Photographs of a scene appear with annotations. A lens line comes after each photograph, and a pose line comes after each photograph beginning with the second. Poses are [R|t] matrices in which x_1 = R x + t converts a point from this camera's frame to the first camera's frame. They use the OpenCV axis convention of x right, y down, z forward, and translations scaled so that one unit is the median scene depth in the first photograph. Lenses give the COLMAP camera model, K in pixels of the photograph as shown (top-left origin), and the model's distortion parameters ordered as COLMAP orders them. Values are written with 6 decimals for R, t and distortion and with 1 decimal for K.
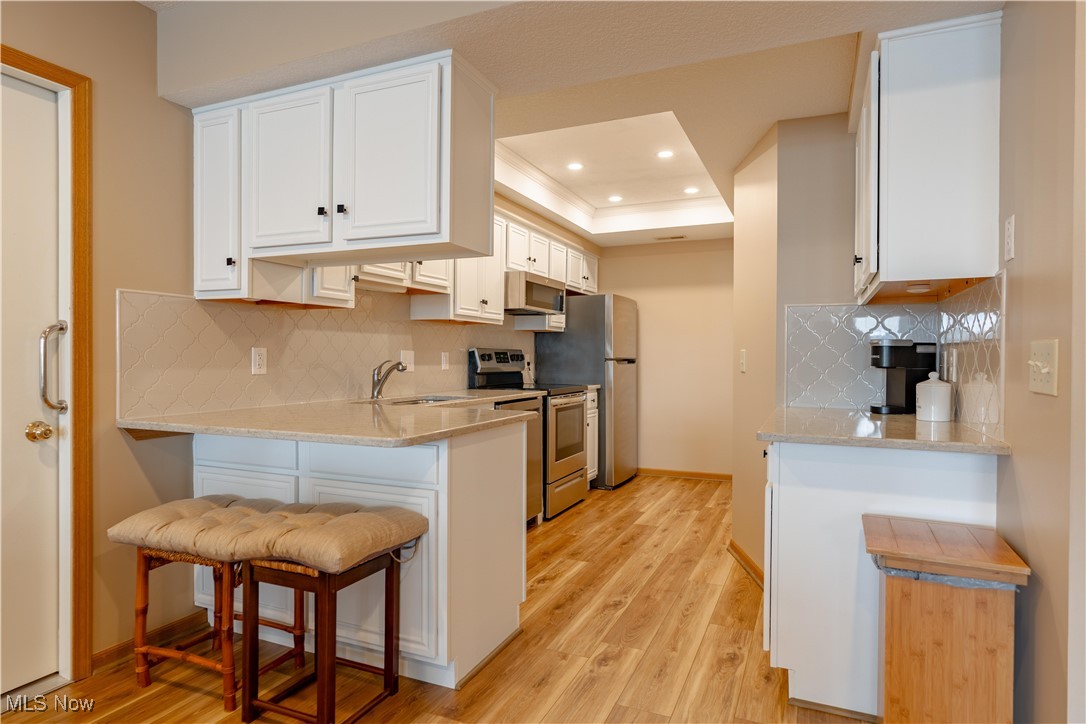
lens RADIAL K [[616.0, 0, 544.3], [0, 616.0, 364.3], [0, 0, 1]] dist [-0.003509, -0.000778]
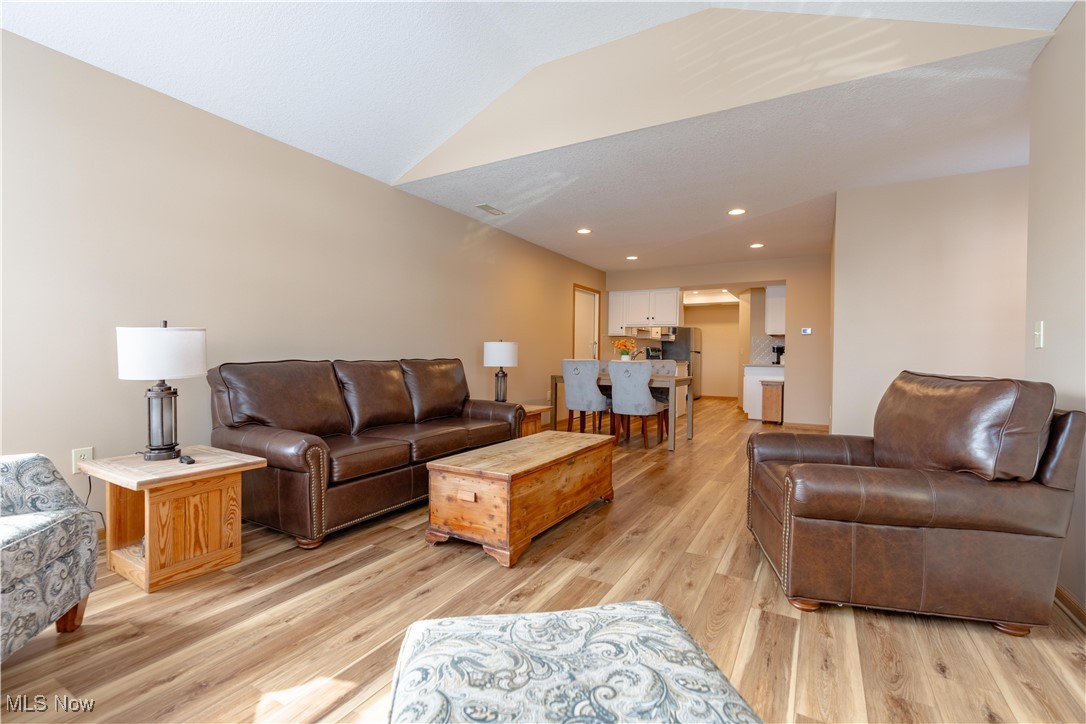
lens RADIAL K [[484.2, 0, 544.4], [0, 484.2, 361.6], [0, 0, 1]] dist [-0.002833, 0.000169]
pose [[0.994991, 0.006631, -0.099746, -0.408253], [-0.006202, 0.999970, 0.004605, 0.037948], [0.099773, -0.003963, 0.995002, -1.459881]]
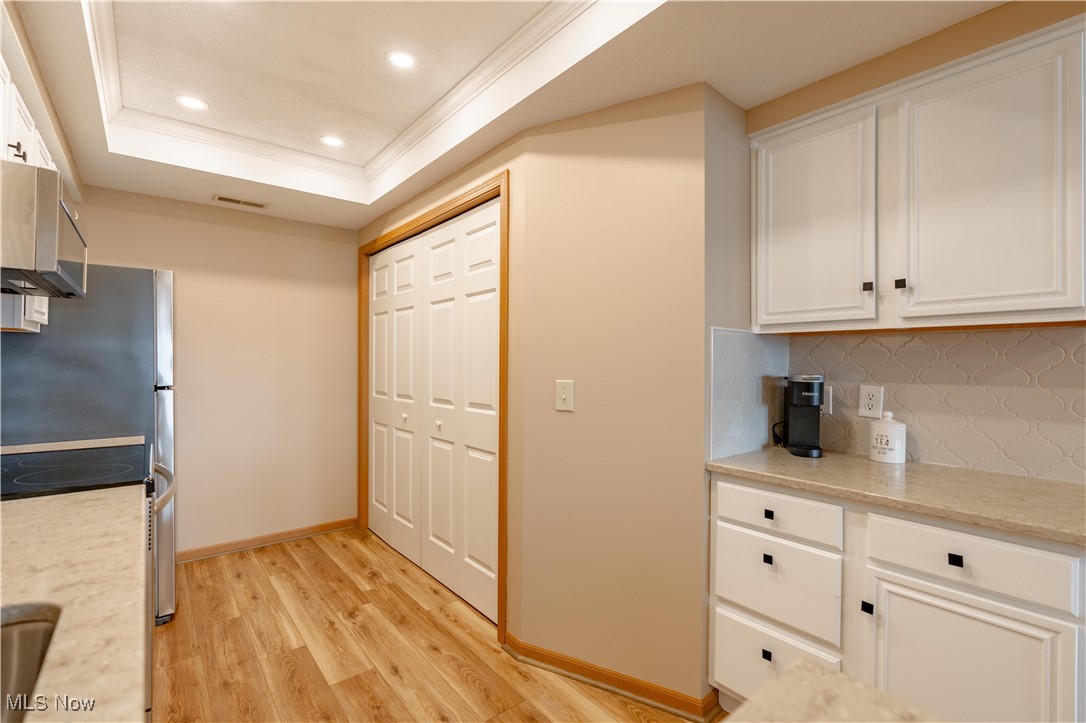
lens RADIAL K [[484.2, 0, 544.4], [0, 484.2, 361.1], [0, 0, 1]] dist [-0.002833, 0.000169]
pose [[0.447768, 0.002838, 0.894145, -0.164698], [0.002514, 0.999987, -0.004434, -0.036195], [-0.894146, 0.004233, 0.447755, 0.628722]]
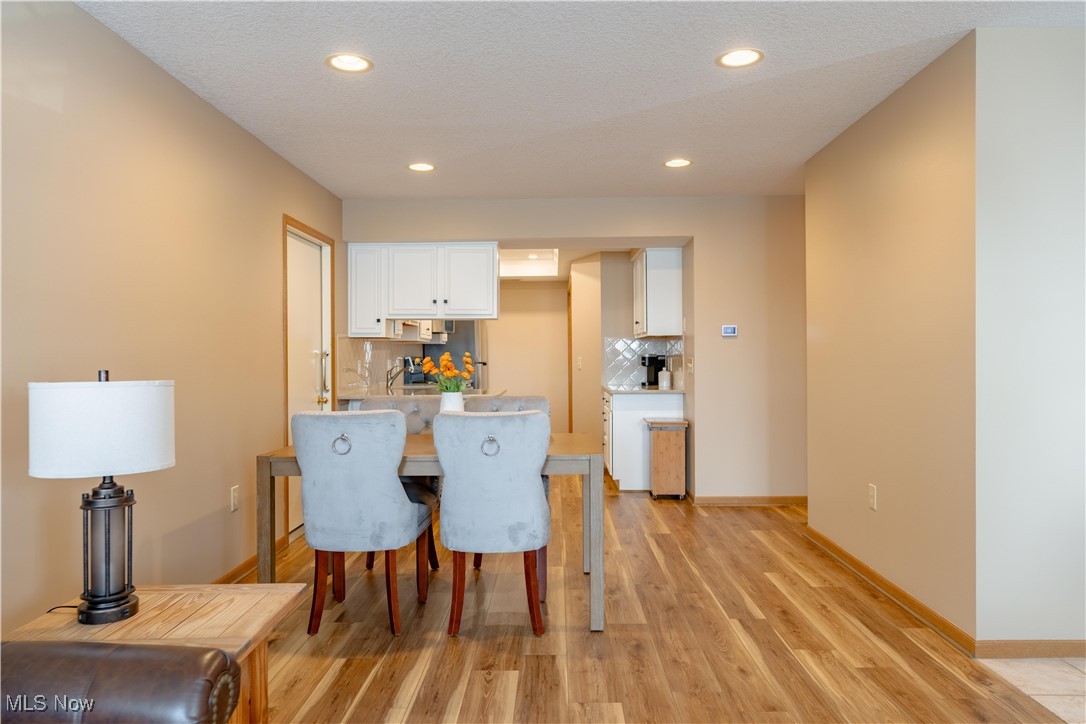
lens RADIAL K [[726.9, 0, 541.6], [0, 726.9, 362.2], [0, 0, 1]] dist [-0.000727, 0.000446]
pose [[0.922536, -0.013264, 0.385682, -0.546117], [0.014232, 0.999899, 0.000344, -0.009528], [-0.385648, 0.005171, 0.922632, -0.866636]]
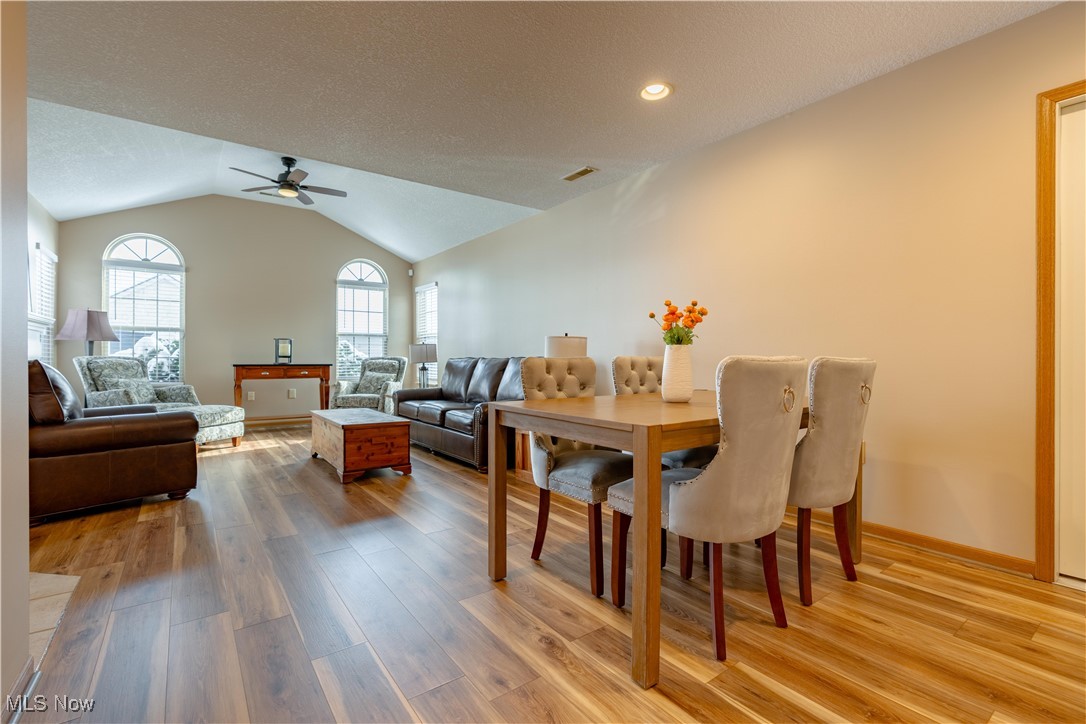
lens RADIAL K [[484.2, 0, 544.4], [0, 484.2, 361.6], [0, 0, 1]] dist [-0.002833, 0.000169]
pose [[-0.491401, 0.002448, -0.870930, 0.208868], [-0.009858, 0.999916, 0.008373, 0.039178], [0.870878, 0.012700, -0.491335, 0.097134]]
